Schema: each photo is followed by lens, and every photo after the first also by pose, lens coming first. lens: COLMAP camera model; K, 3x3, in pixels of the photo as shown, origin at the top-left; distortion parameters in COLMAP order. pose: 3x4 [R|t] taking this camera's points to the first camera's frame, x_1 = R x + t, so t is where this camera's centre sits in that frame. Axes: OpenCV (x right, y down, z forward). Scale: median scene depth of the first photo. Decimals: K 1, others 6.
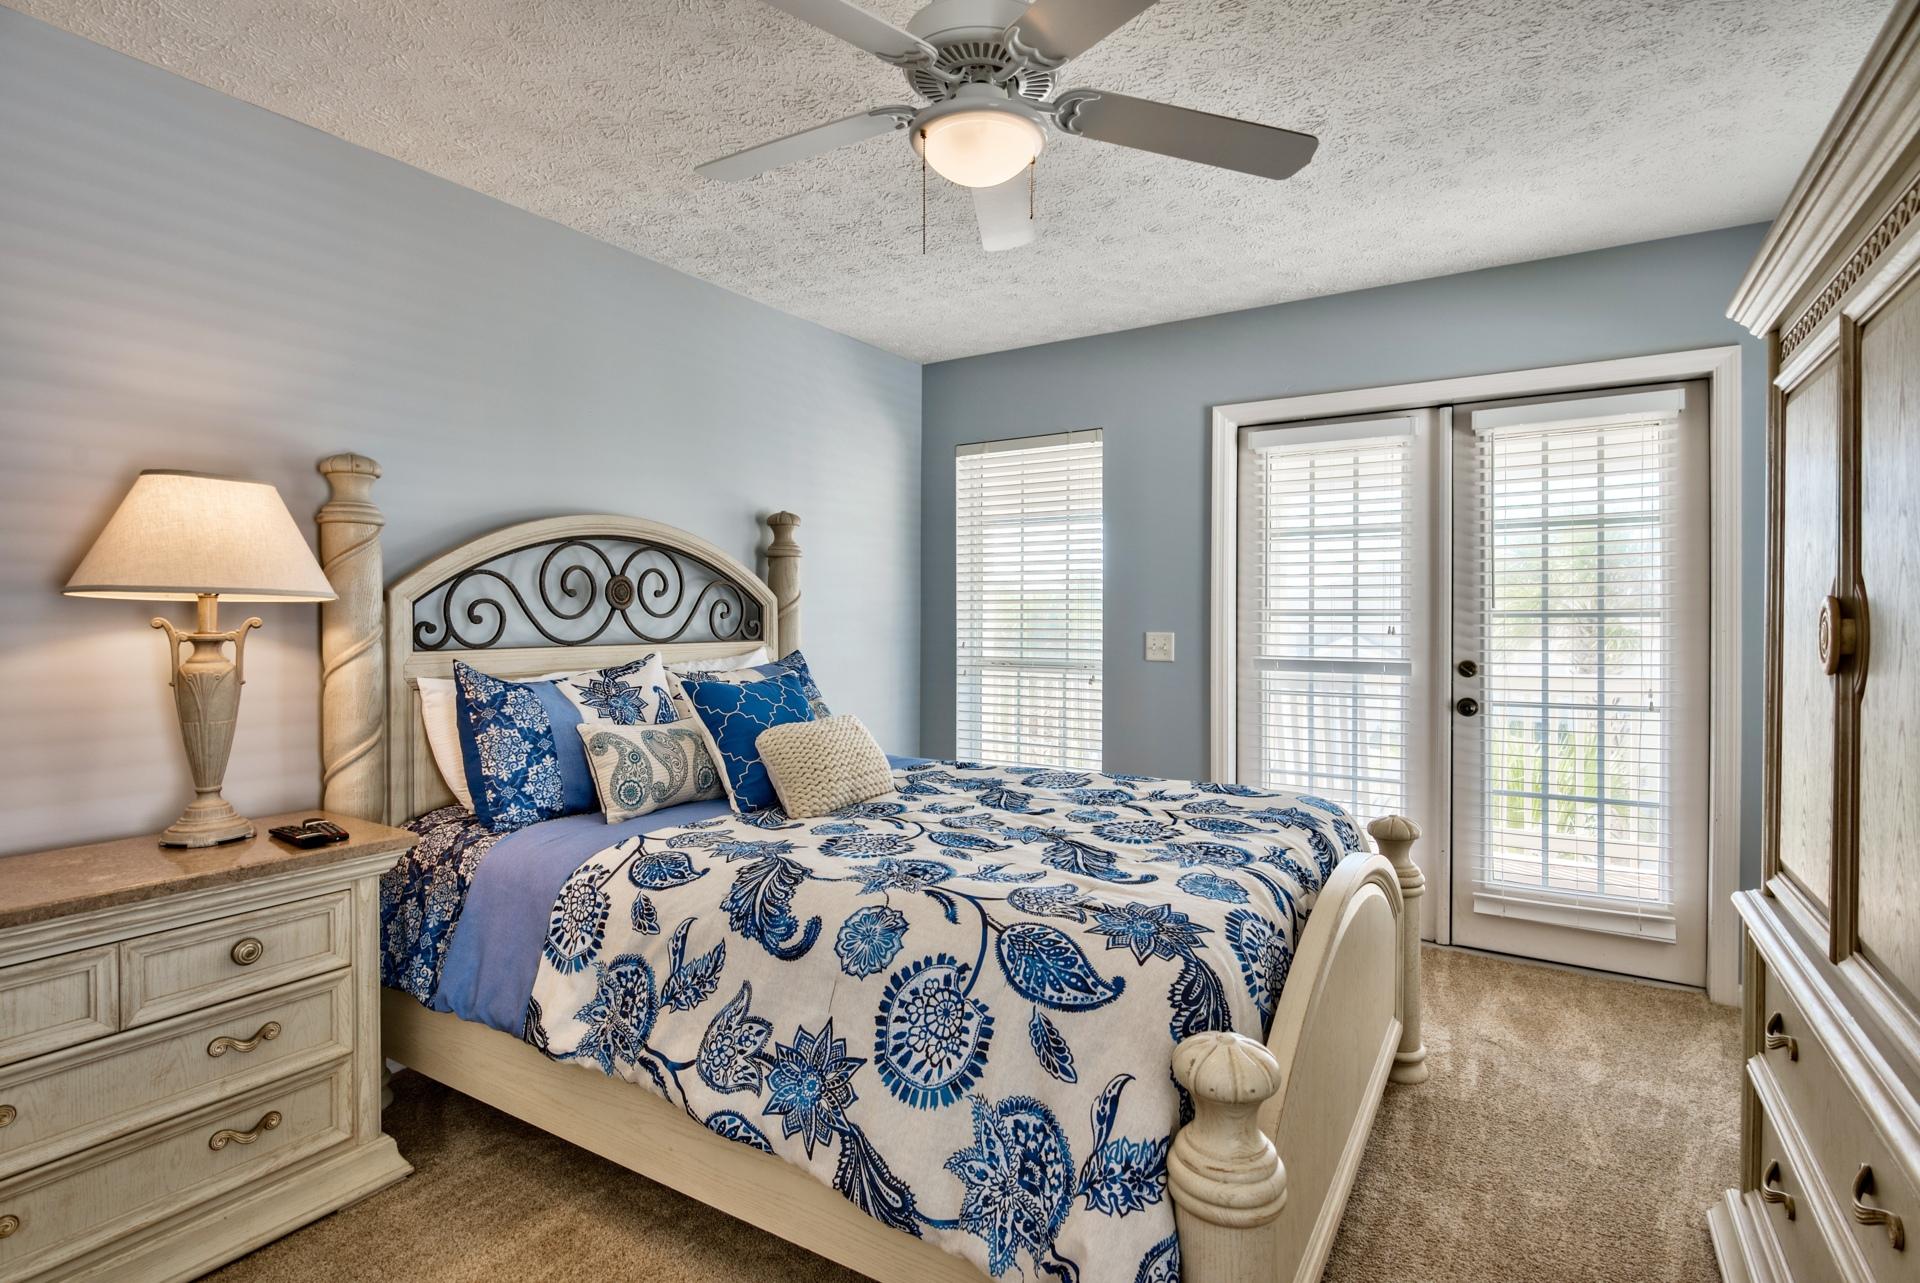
lens RADIAL K [[942.1, 0, 951.5], [0, 942.1, 629.3], [0, 0, 1]] dist [-0.008216, 0.001864]
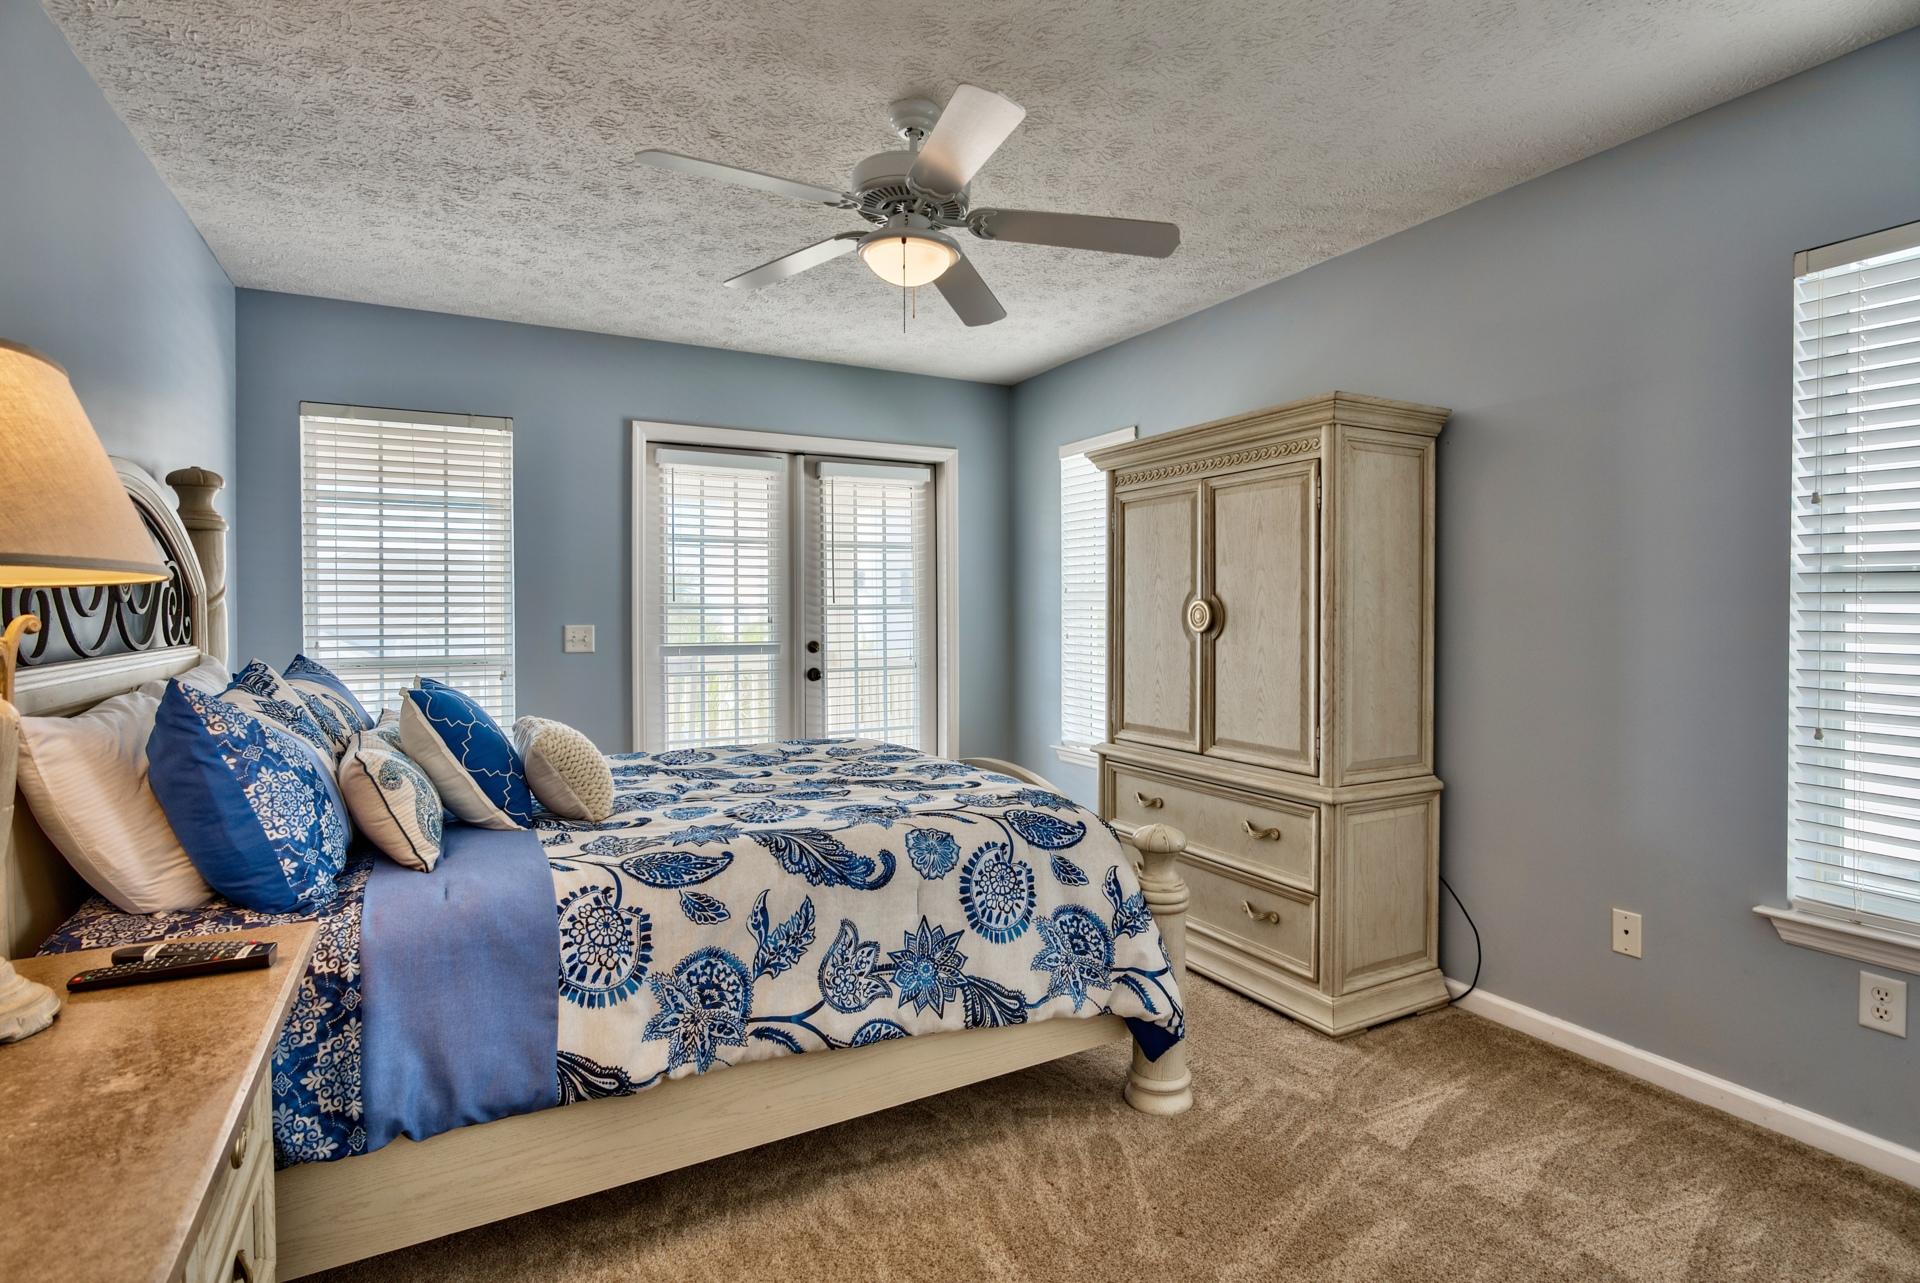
lens RADIAL K [[942.1, 0, 946.9], [0, 942.1, 634.3], [0, 0, 1]] dist [-0.008216, 0.001864]
pose [[0.492216, -0.025421, 0.870102, -1.132845], [0.014643, 0.999674, 0.020923, -0.005807], [-0.870350, 0.002442, 0.492428, 0.296369]]
